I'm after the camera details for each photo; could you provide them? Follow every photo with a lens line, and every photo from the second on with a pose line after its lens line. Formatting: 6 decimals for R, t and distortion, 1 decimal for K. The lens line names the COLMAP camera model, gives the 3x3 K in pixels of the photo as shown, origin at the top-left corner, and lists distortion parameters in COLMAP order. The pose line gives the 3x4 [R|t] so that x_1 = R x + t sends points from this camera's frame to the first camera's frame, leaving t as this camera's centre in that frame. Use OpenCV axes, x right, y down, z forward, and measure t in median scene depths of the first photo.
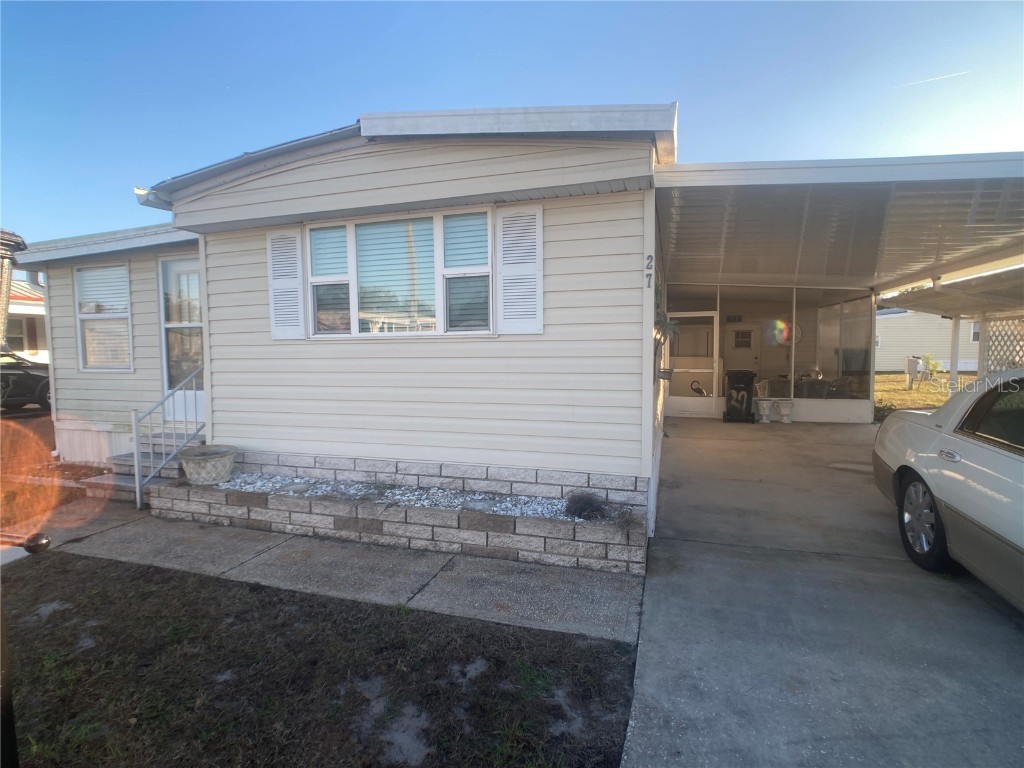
lens RADIAL K [[538.2, 0, 512.0], [0, 538.2, 384.0], [0, 0, 1]] dist [-0.023562, 0.000402]
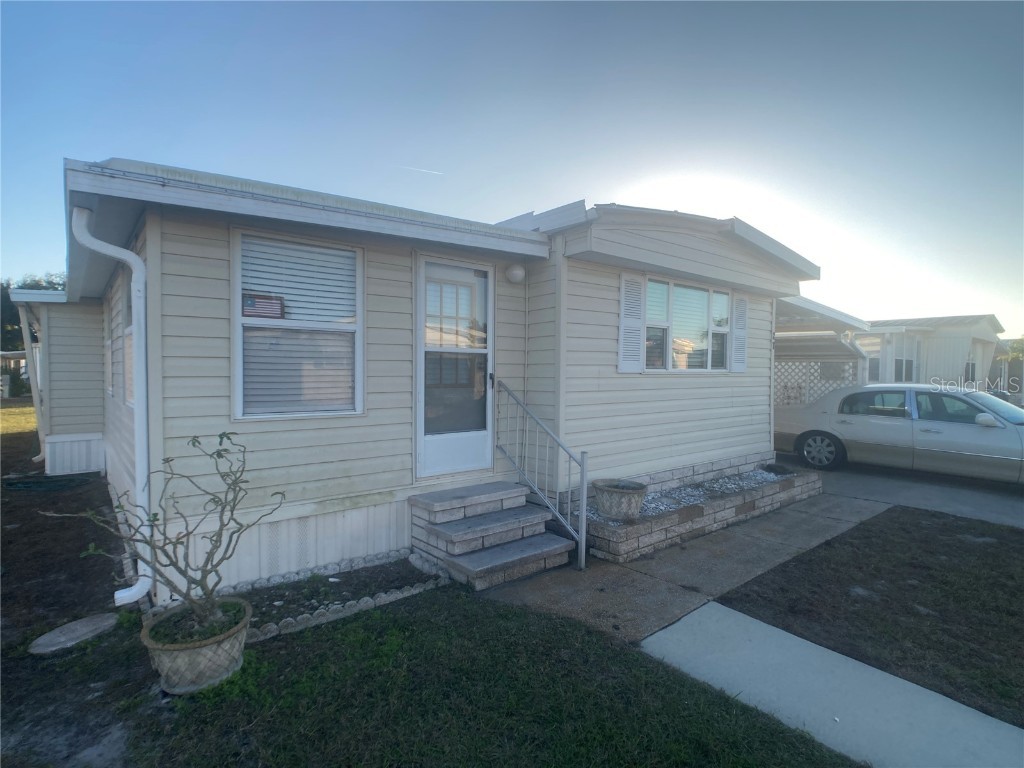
lens RADIAL K [[538.2, 0, 512.0], [0, 538.2, 384.0], [0, 0, 1]] dist [-0.023562, 0.000402]
pose [[0.546404, -0.009272, 0.837470, -1.556482], [0.042520, 0.998956, -0.016681, -0.055603], [-0.836441, 0.044724, 0.546228, 0.635271]]
